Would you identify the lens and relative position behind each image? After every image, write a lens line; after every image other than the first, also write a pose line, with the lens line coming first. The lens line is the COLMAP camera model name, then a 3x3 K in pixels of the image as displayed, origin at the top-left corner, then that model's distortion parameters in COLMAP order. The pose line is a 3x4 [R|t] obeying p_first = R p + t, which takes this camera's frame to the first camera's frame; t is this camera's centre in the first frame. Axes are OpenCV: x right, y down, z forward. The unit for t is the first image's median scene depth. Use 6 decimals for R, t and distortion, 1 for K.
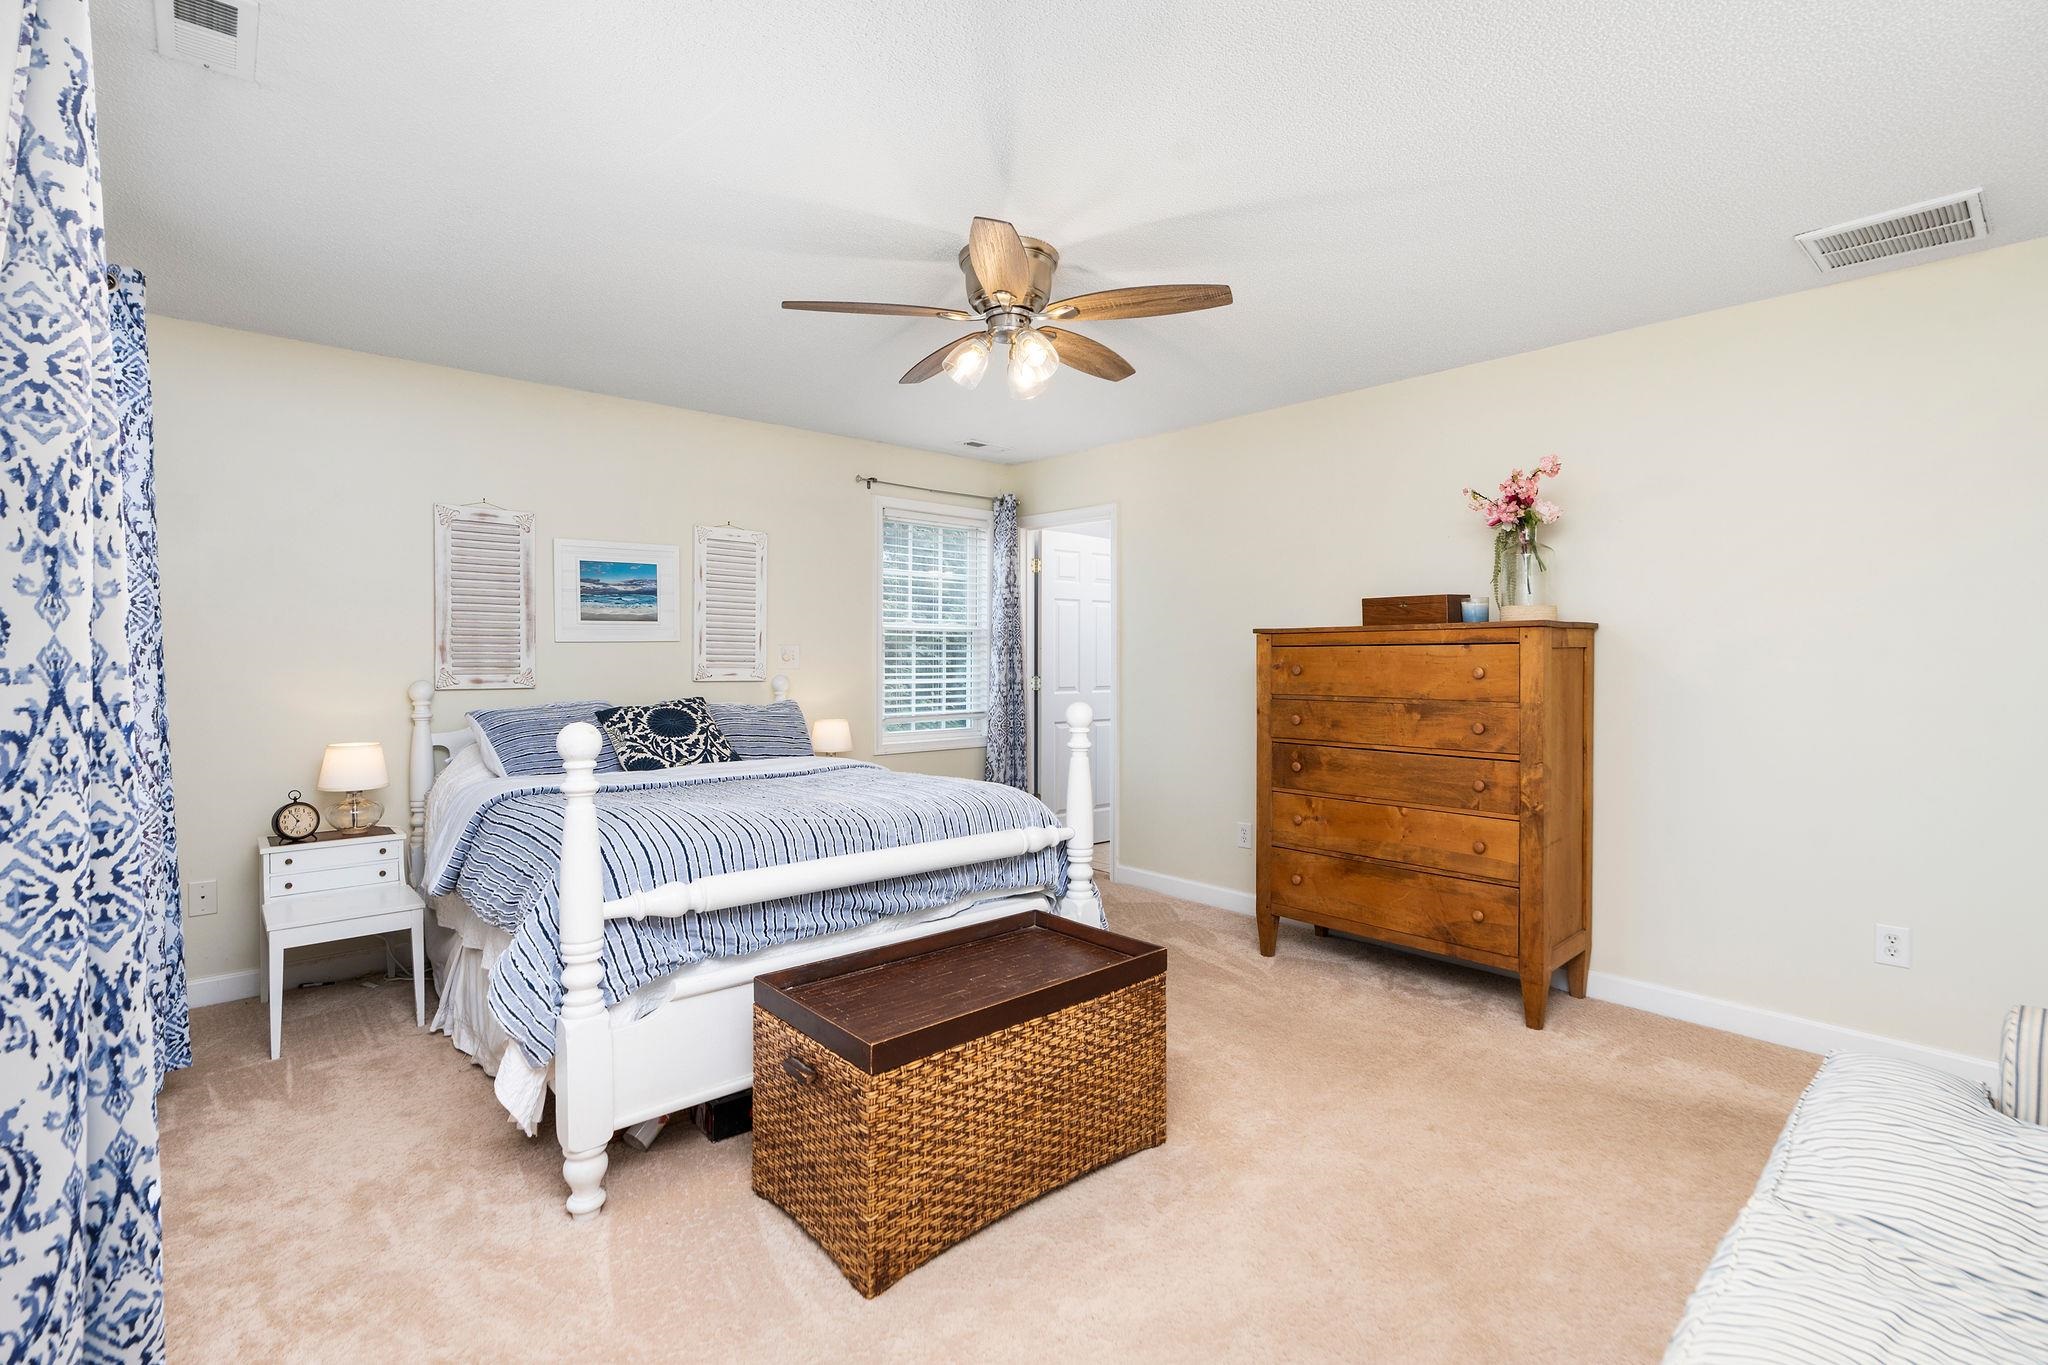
lens RADIAL K [[936.3, 0, 1023.1], [0, 936.3, 676.7], [0, 0, 1]] dist [-0.009951, 0.001574]
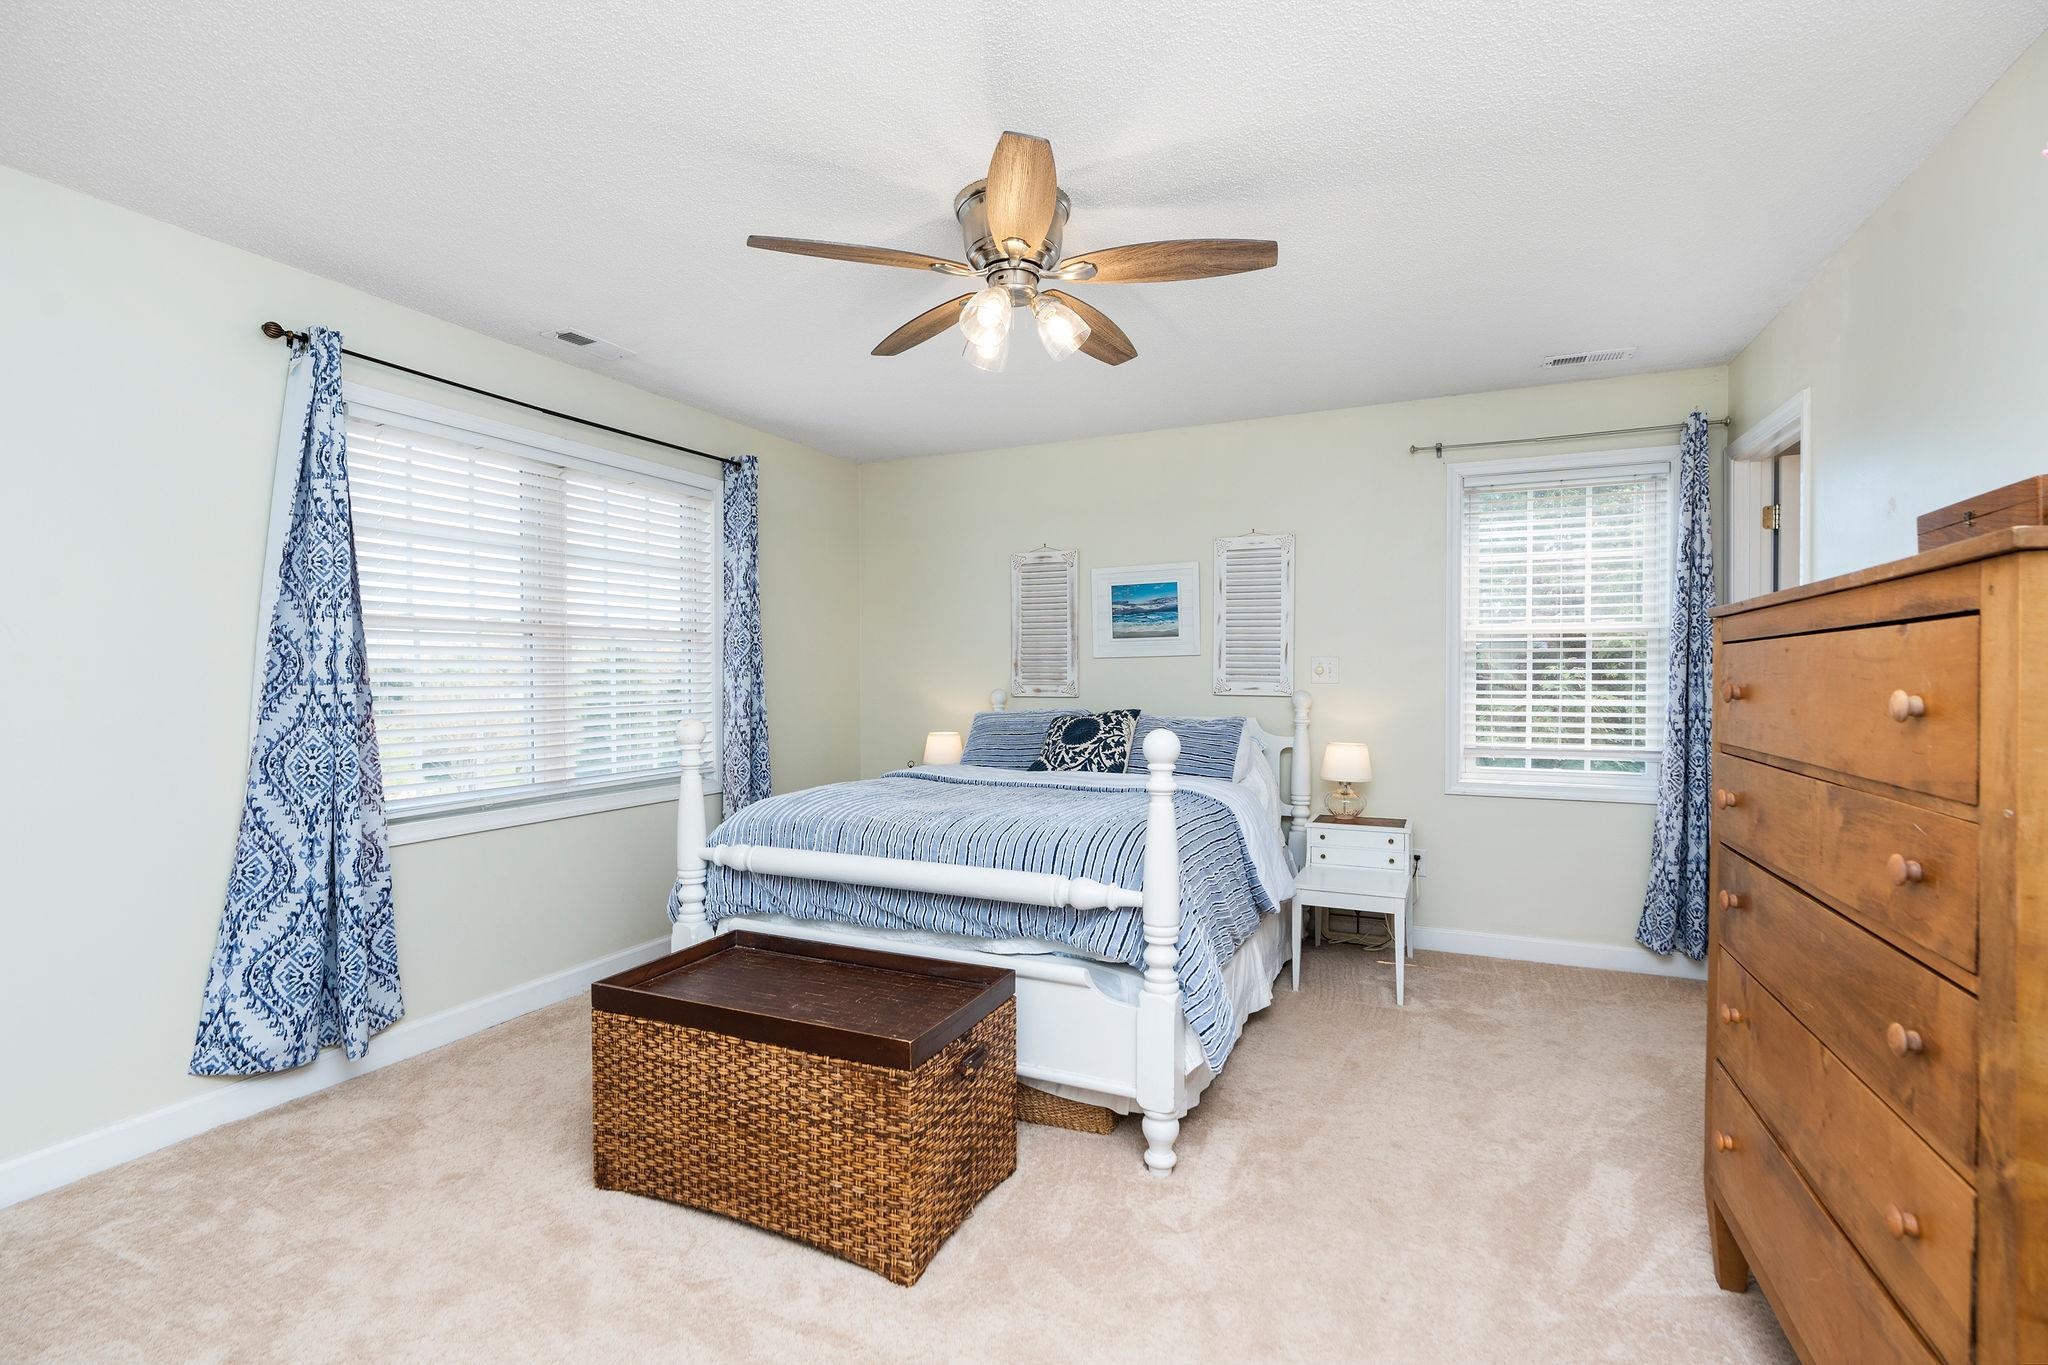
lens RADIAL K [[936.3, 0, 1023.4], [0, 936.3, 683.8], [0, 0, 1]] dist [-0.009951, 0.001574]
pose [[0.399945, 0.010712, -0.916477, 0.926436], [-0.014483, 0.999881, 0.005366, -0.017055], [0.916425, 0.011127, 0.400052, 0.783898]]
